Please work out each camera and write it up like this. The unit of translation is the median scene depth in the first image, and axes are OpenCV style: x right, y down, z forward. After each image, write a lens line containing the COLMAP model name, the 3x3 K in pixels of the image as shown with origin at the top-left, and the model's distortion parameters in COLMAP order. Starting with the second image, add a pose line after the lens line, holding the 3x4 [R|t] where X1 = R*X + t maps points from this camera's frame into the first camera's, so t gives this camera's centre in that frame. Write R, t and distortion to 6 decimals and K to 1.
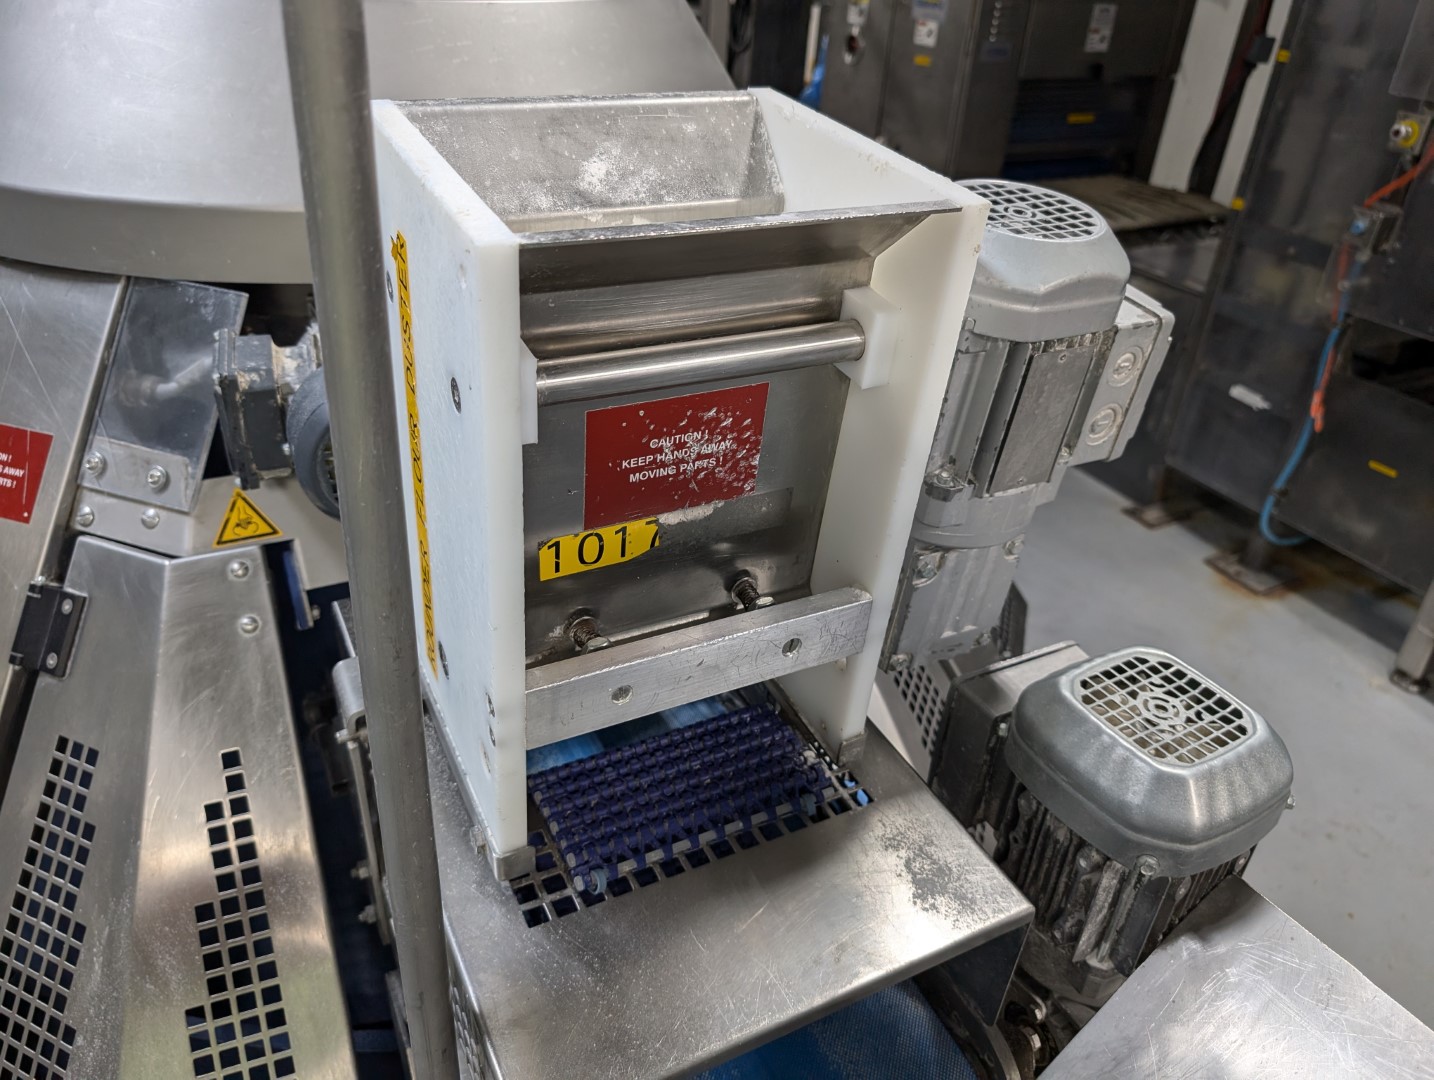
lens RADIAL K [[1032.4, 0, 709.9], [0, 1032.4, 539.9], [0, 0, 1]] dist [0.006967, -0.002462]
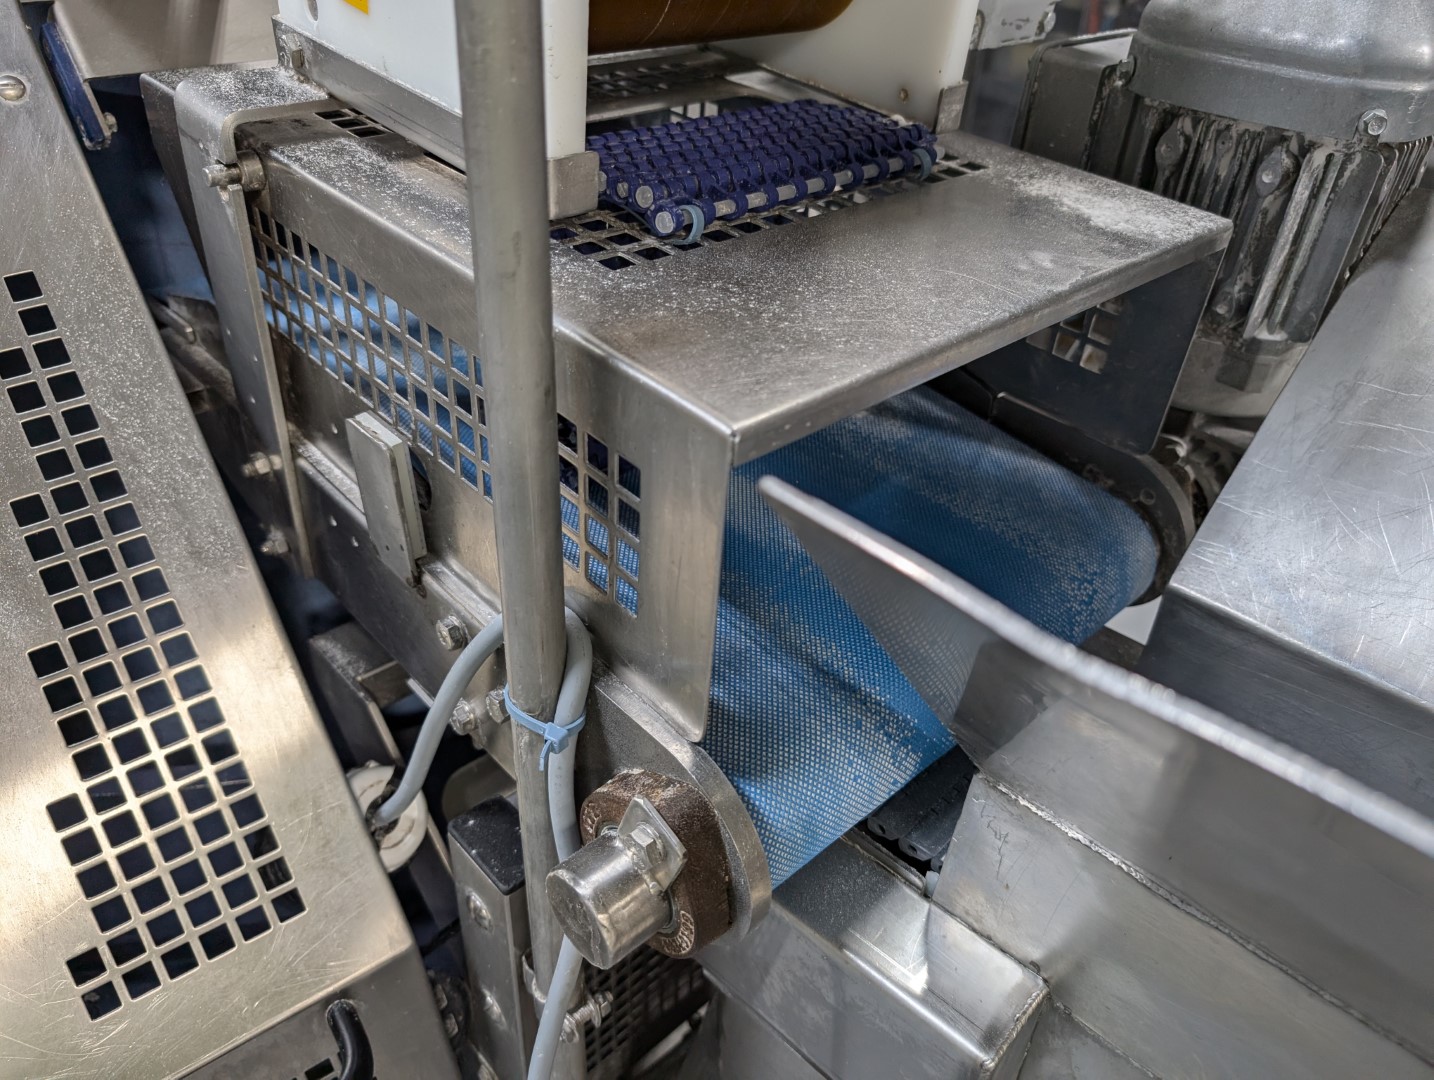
lens RADIAL K [[1032.4, 0, 715.0], [0, 1032.4, 540.3], [0, 0, 1]] dist [0.006967, -0.002462]
pose [[0.962485, -0.159998, 0.219141, -0.221141], [0.143047, 0.985500, 0.091254, 0.385150], [-0.230564, -0.056484, 0.971416, 0.269871]]
